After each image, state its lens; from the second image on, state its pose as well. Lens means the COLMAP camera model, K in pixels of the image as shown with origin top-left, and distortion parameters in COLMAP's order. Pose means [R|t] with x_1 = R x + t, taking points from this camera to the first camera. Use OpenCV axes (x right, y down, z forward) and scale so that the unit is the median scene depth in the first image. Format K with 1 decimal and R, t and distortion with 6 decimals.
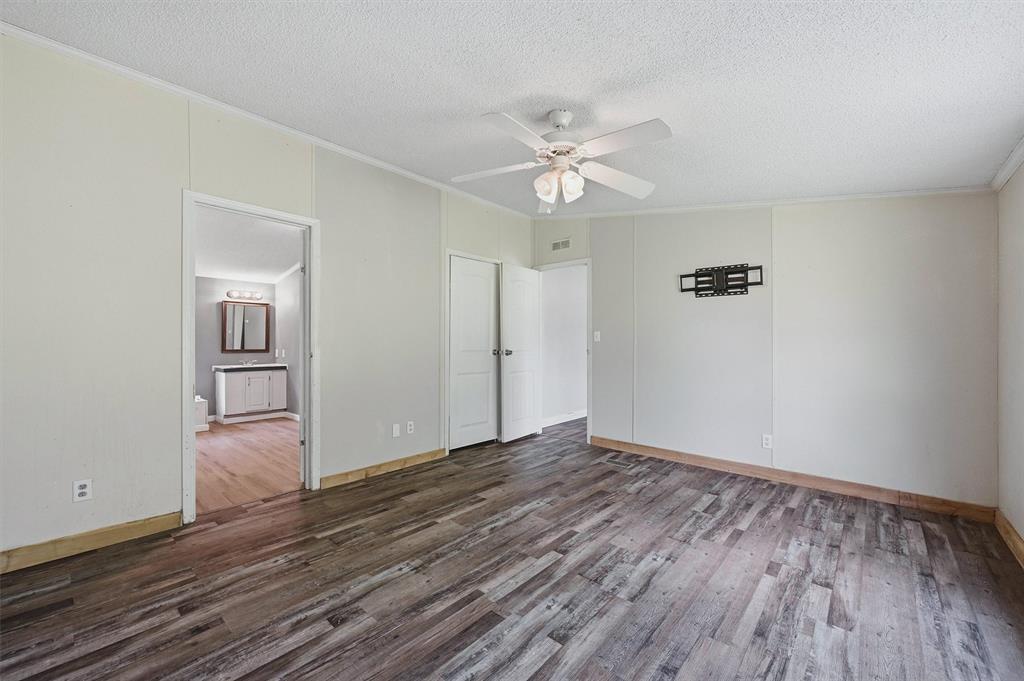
lens RADIAL K [[418.9, 0, 509.7], [0, 418.9, 339.4], [0, 0, 1]] dist [-0.000207, -0.000080]
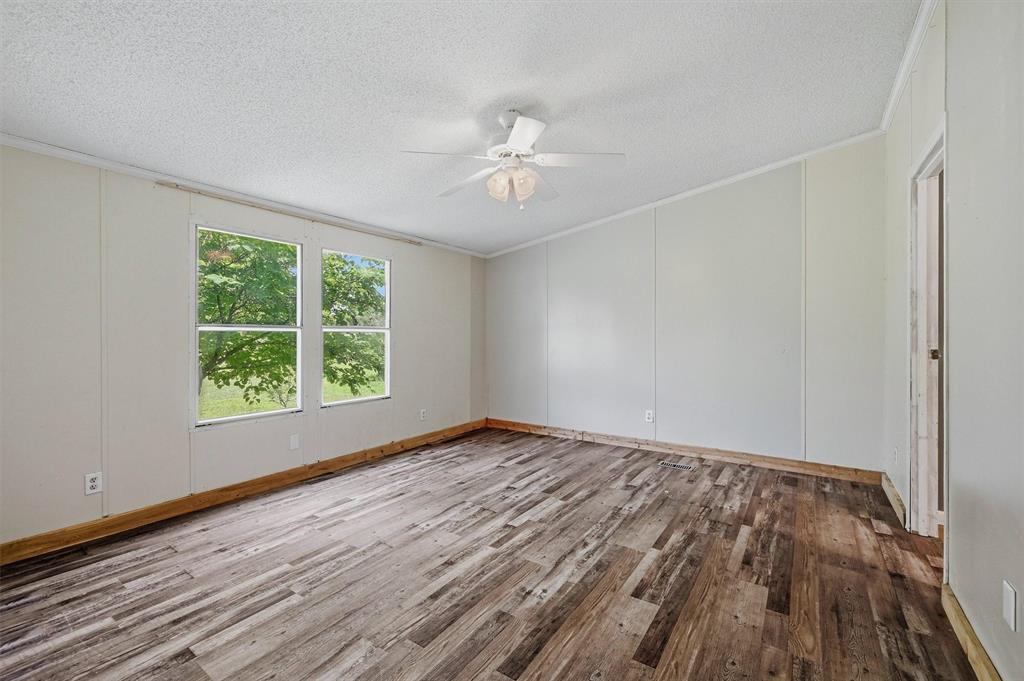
lens RADIAL K [[418.9, 0, 509.7], [0, 418.9, 339.4], [0, 0, 1]] dist [-0.000207, -0.000080]
pose [[-0.992925, -0.001552, -0.118733, 0.237252], [-0.001732, 0.999997, 0.001416, 0.016577], [0.118730, 0.001612, -0.992925, 1.961735]]
